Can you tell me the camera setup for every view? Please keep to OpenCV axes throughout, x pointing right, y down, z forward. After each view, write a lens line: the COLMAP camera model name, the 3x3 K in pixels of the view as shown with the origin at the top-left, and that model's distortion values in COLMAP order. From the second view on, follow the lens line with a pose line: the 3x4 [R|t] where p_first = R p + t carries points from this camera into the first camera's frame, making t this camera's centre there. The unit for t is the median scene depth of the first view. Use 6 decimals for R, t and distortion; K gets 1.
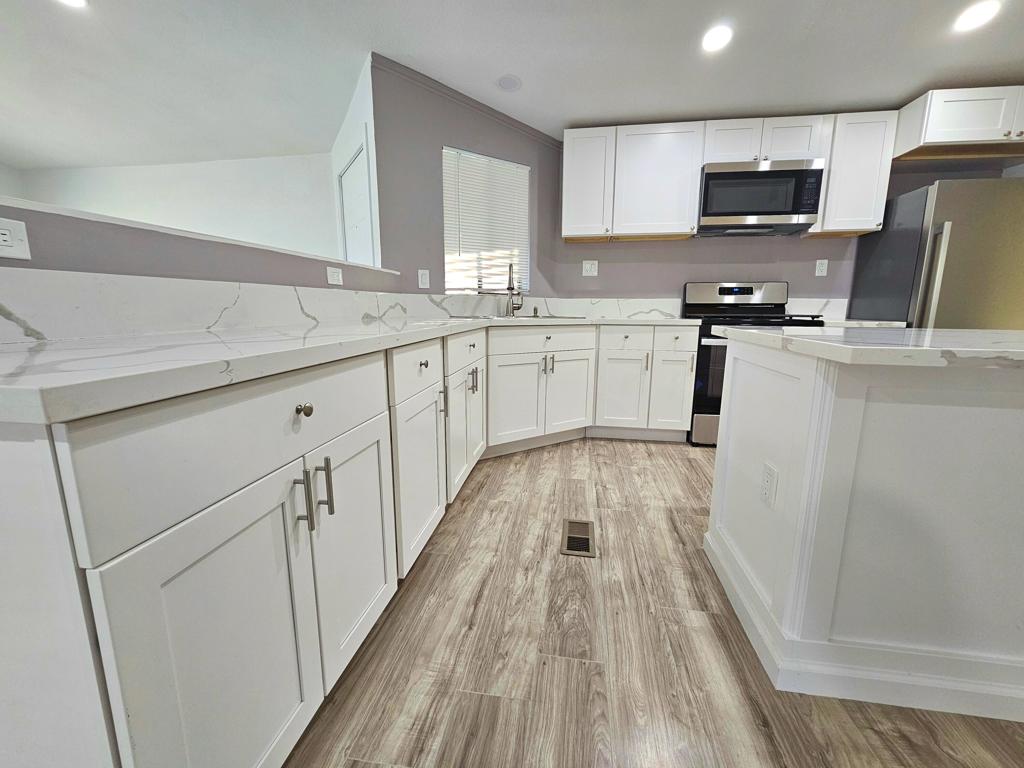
lens RADIAL K [[419.9, 0, 510.5], [0, 419.9, 380.5], [0, 0, 1]] dist [-0.002896, 0.000760]
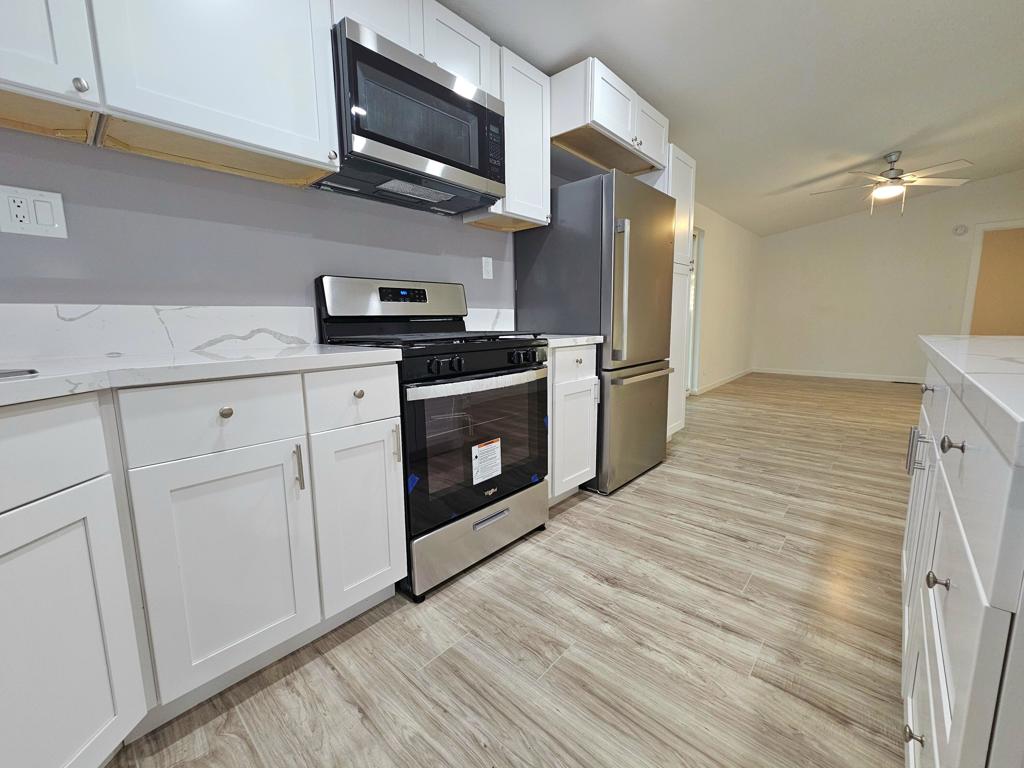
lens RADIAL K [[419.9, 0, 512.9], [0, 419.9, 379.6], [0, 0, 1]] dist [-0.002896, 0.000760]
pose [[0.540979, -0.131331, 0.830719, 0.122656], [0.163198, 0.985351, 0.049500, -0.109500], [-0.825050, 0.108793, 0.554487, 0.614308]]
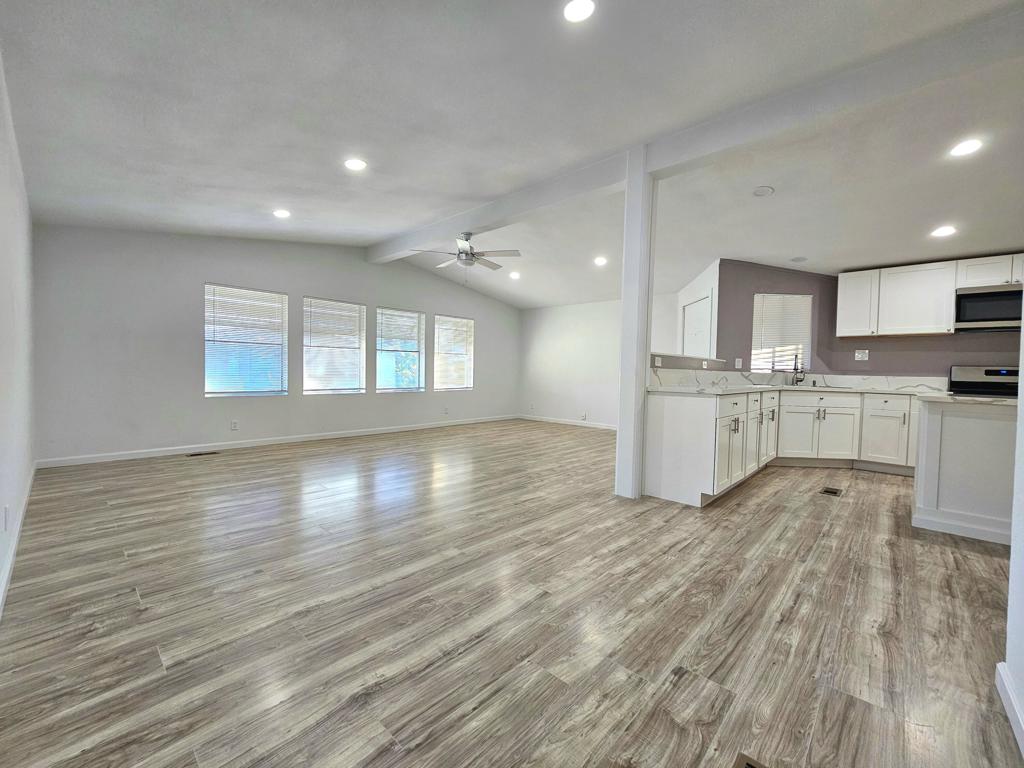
lens RADIAL K [[419.9, 0, 508.1], [0, 419.9, 381.4], [0, 0, 1]] dist [-0.002896, 0.000760]
pose [[0.827119, 0.031493, -0.561144, -0.008171], [-0.118940, 0.985623, -0.120000, 0.170416], [0.549297, 0.165997, 0.818973, -1.015587]]
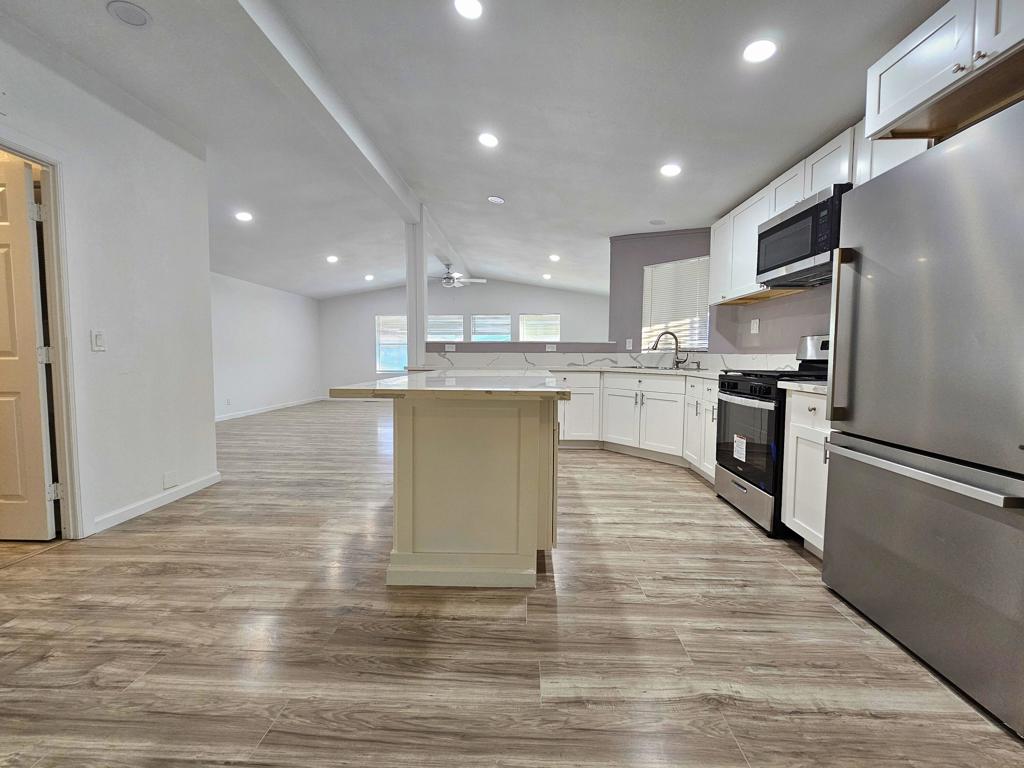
lens RADIAL K [[419.9, 0, 496.4], [0, 419.9, 376.5], [0, 0, 1]] dist [-0.002896, 0.000760]
pose [[0.087521, 0.047806, -0.995015, 1.412573], [-0.177501, 0.983612, 0.031646, -0.070214], [0.980221, 0.173847, 0.094572, 0.326414]]
